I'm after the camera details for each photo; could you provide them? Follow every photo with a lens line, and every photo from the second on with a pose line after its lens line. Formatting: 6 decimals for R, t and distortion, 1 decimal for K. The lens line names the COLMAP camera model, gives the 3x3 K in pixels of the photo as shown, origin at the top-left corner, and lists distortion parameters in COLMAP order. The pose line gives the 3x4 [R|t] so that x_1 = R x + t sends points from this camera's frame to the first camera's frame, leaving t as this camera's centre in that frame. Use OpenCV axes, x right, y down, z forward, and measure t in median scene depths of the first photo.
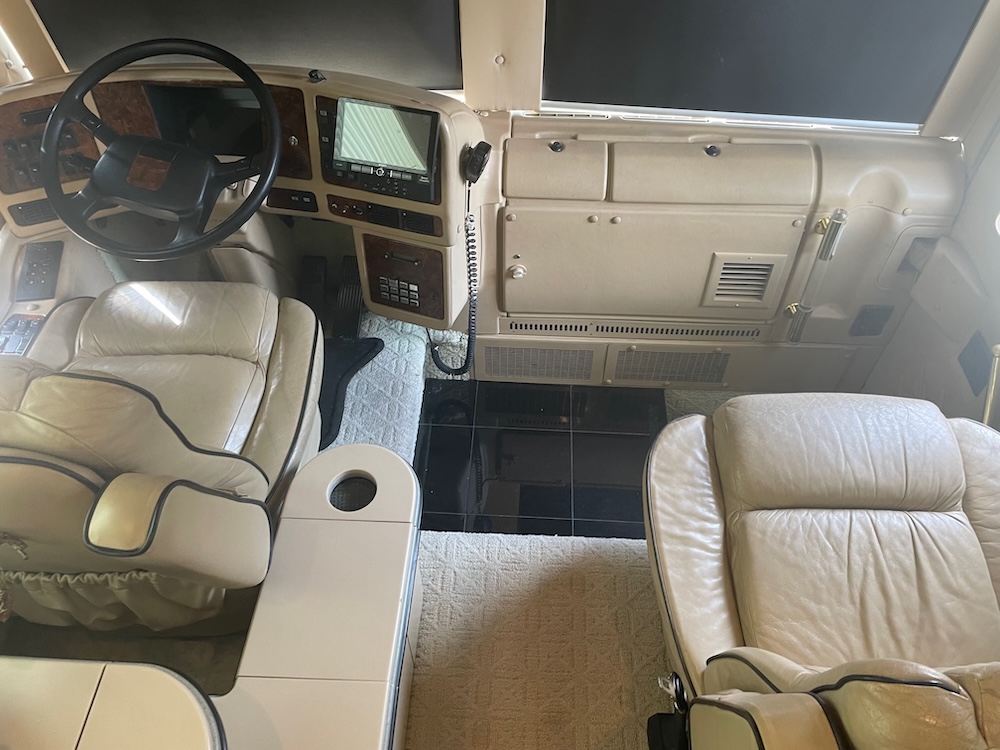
lens RADIAL K [[758.2, 0, 506.5], [0, 758.2, 375.5], [0, 0, 1]] dist [0.106813, -0.145094]
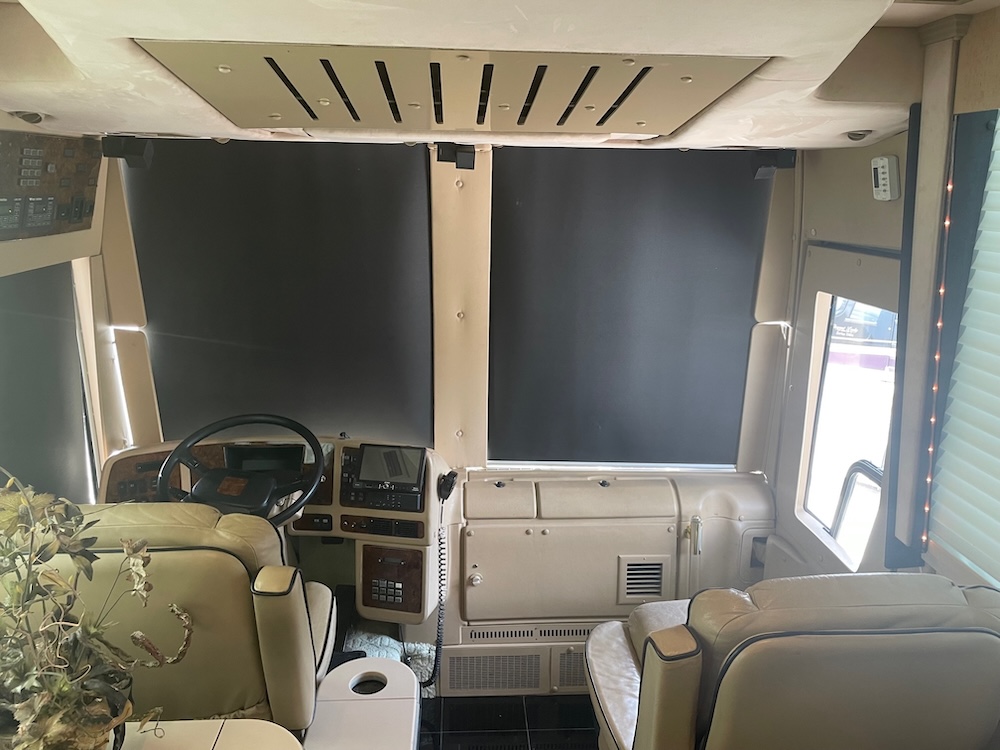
lens RADIAL K [[758.2, 0, 506.5], [0, 758.2, 375.5], [0, 0, 1]] dist [0.106813, -0.145094]
pose [[0.994601, -0.017824, 0.102234, -0.065786], [0.073763, 0.814379, -0.575627, 0.363302], [-0.072997, 0.580060, 0.811296, -0.295586]]
